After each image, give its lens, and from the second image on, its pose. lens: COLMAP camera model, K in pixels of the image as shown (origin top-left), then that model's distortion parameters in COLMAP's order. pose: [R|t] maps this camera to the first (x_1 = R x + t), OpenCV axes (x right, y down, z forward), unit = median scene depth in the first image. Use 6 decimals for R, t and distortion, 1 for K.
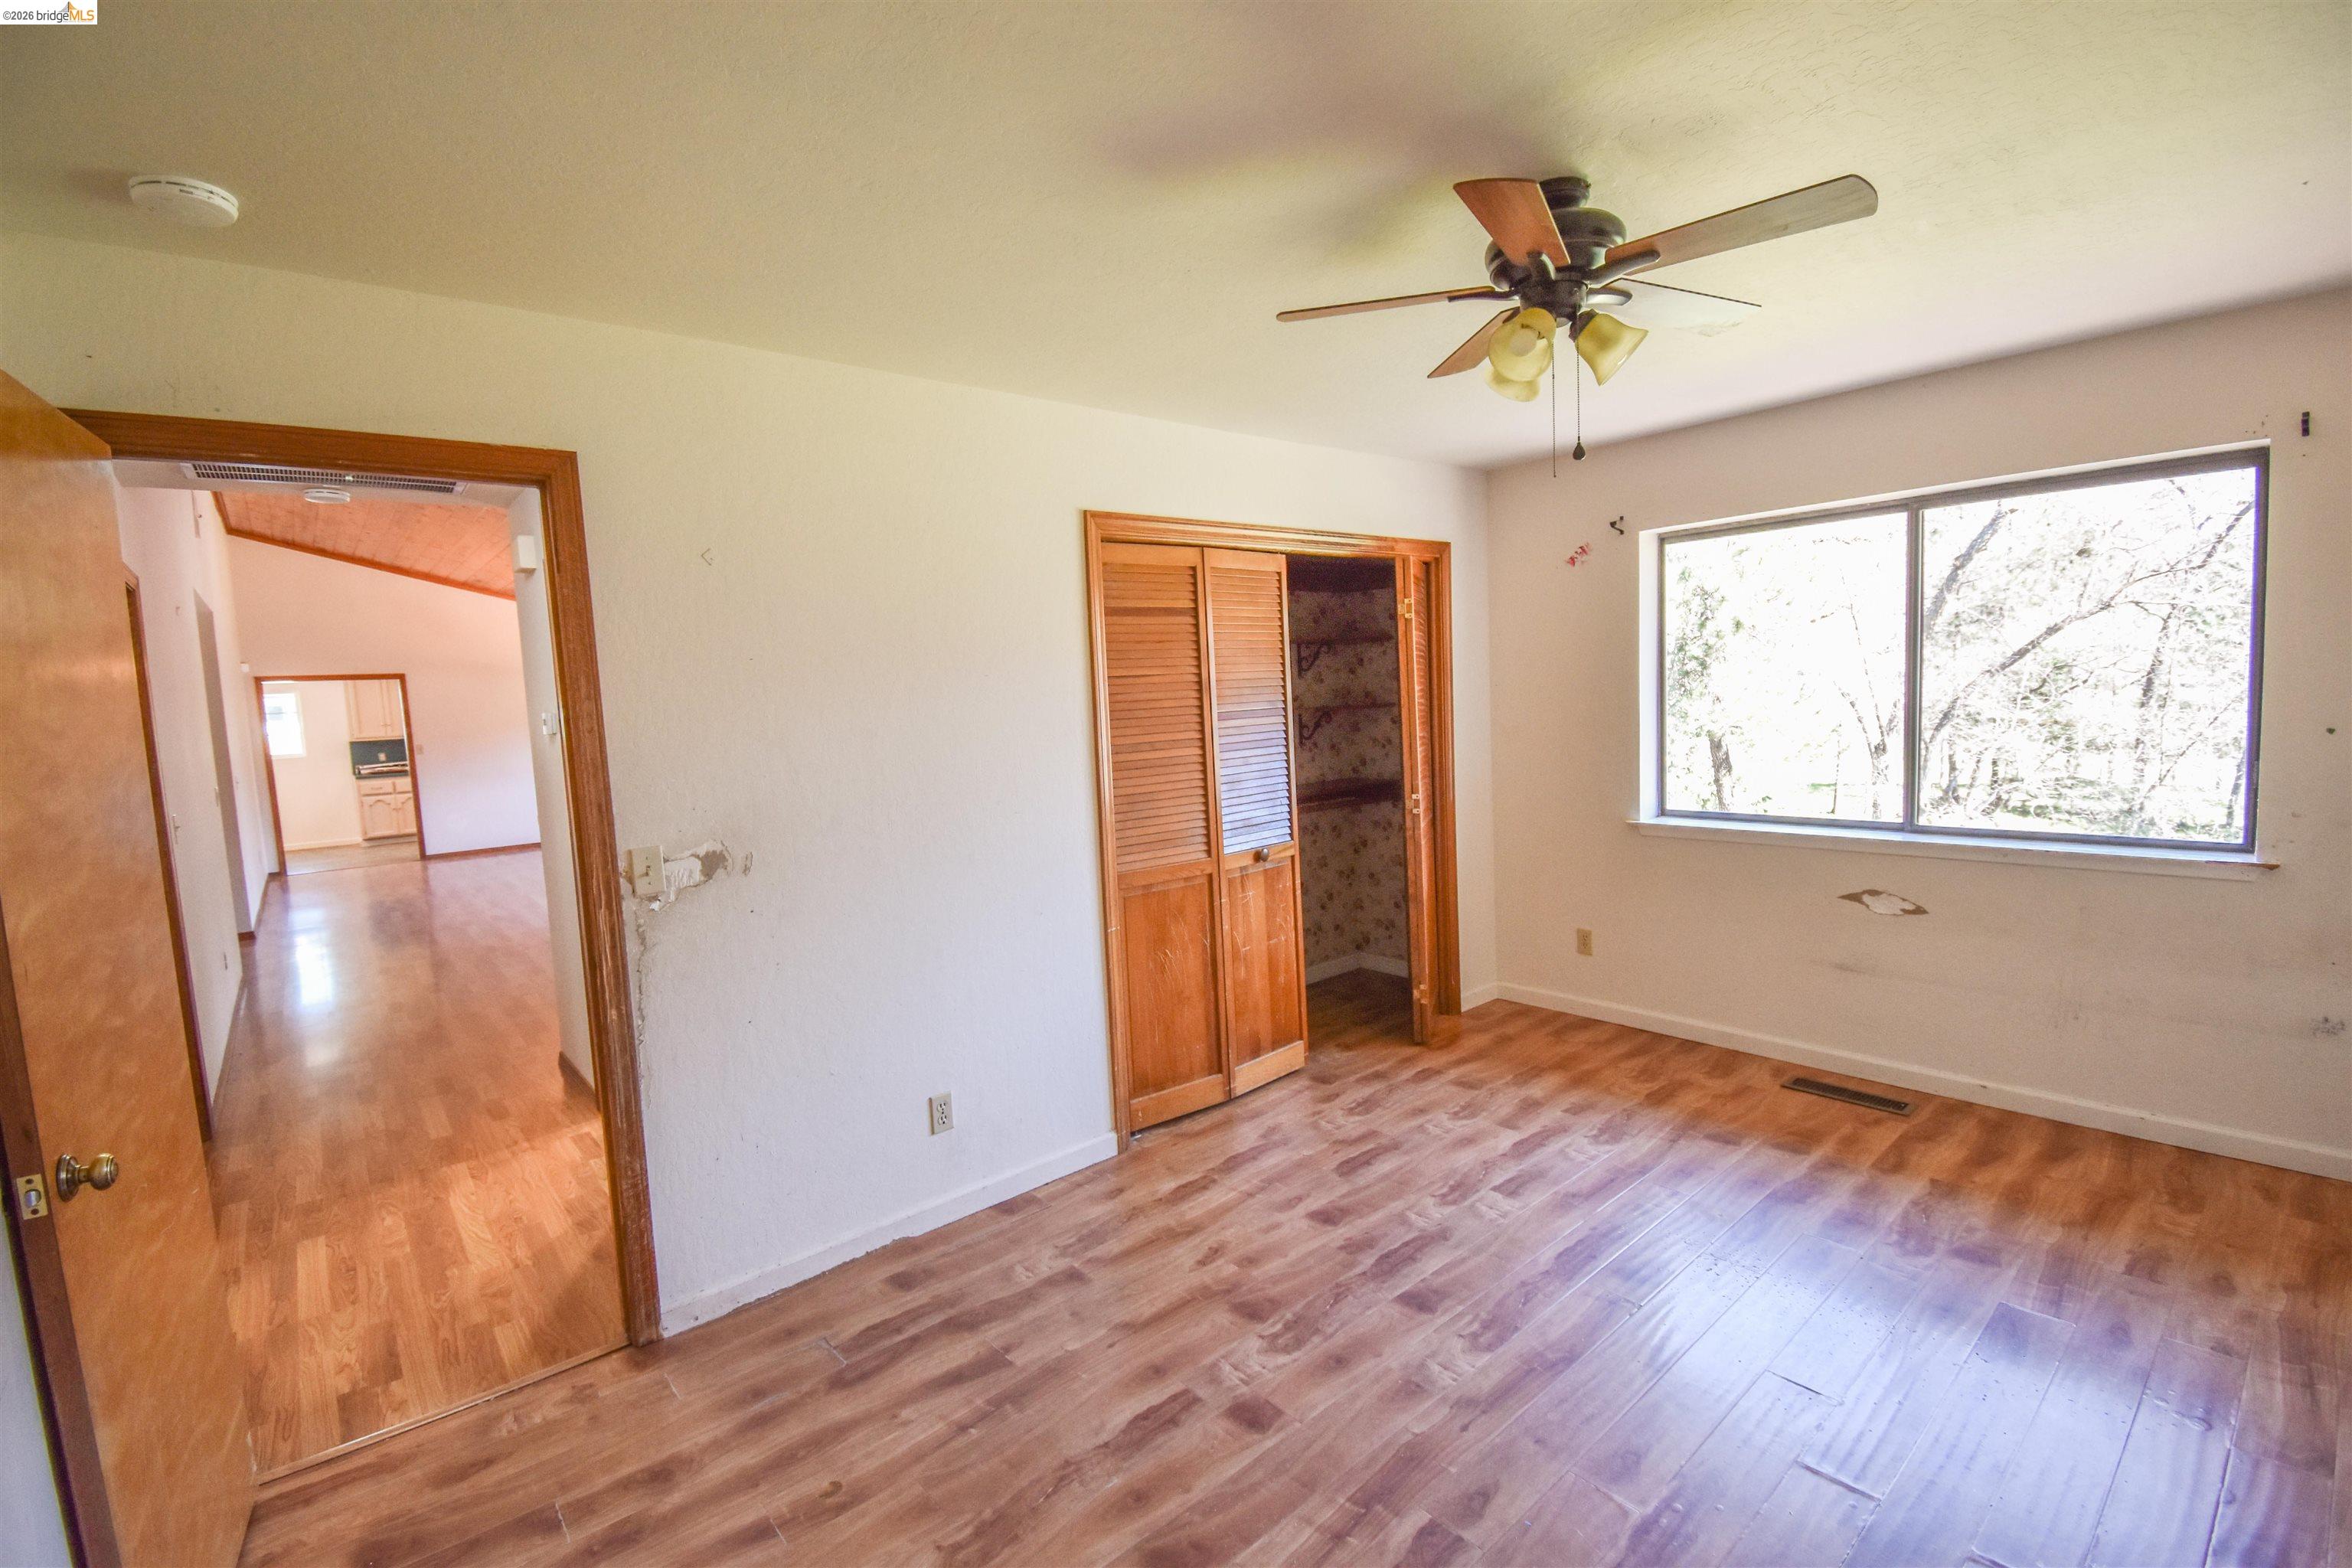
lens RADIAL K [[1035.7, 0, 1178.6], [0, 1035.7, 782.6], [0, 0, 1]] dist [0.023673, -0.027738]
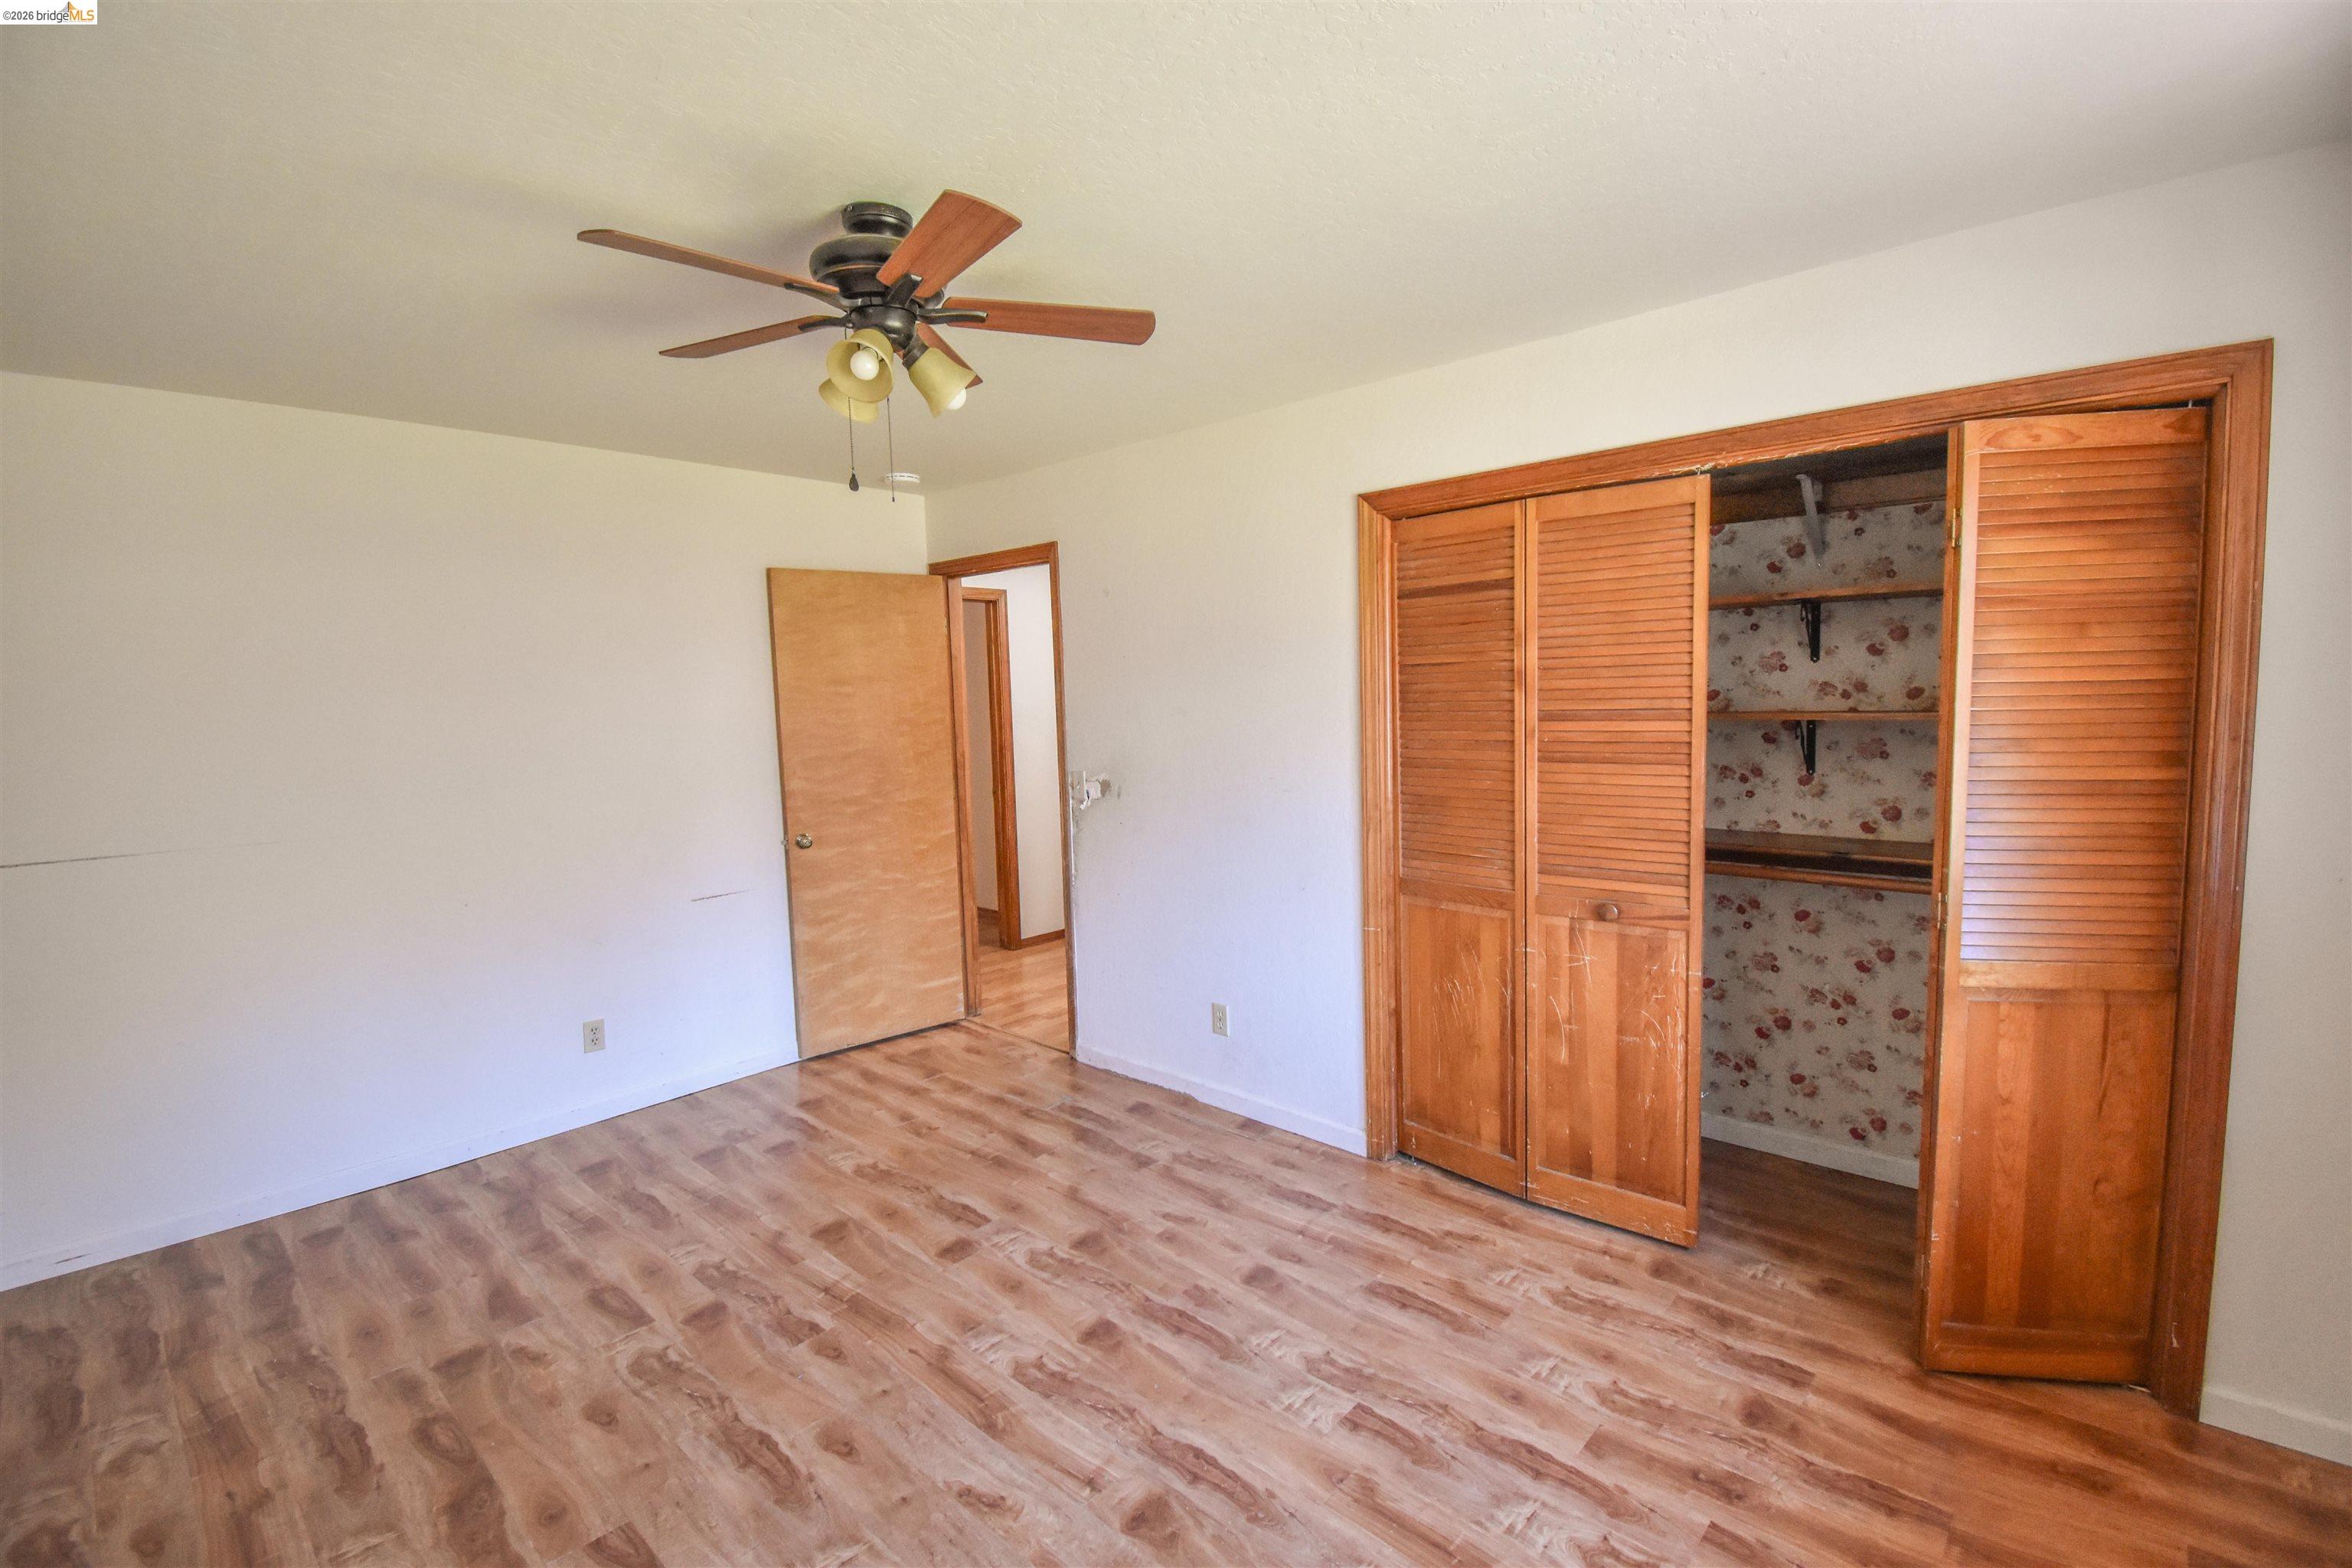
lens RADIAL K [[1032.9, 0, 1172.4], [0, 1032.9, 784.1], [0, 0, 1]] dist [0.022408, -0.027278]
pose [[0.117939, 0.134470, -0.983874, 0.847914], [-0.066137, 0.989653, 0.127332, -0.102311], [0.990816, 0.050053, 0.125612, 0.696239]]
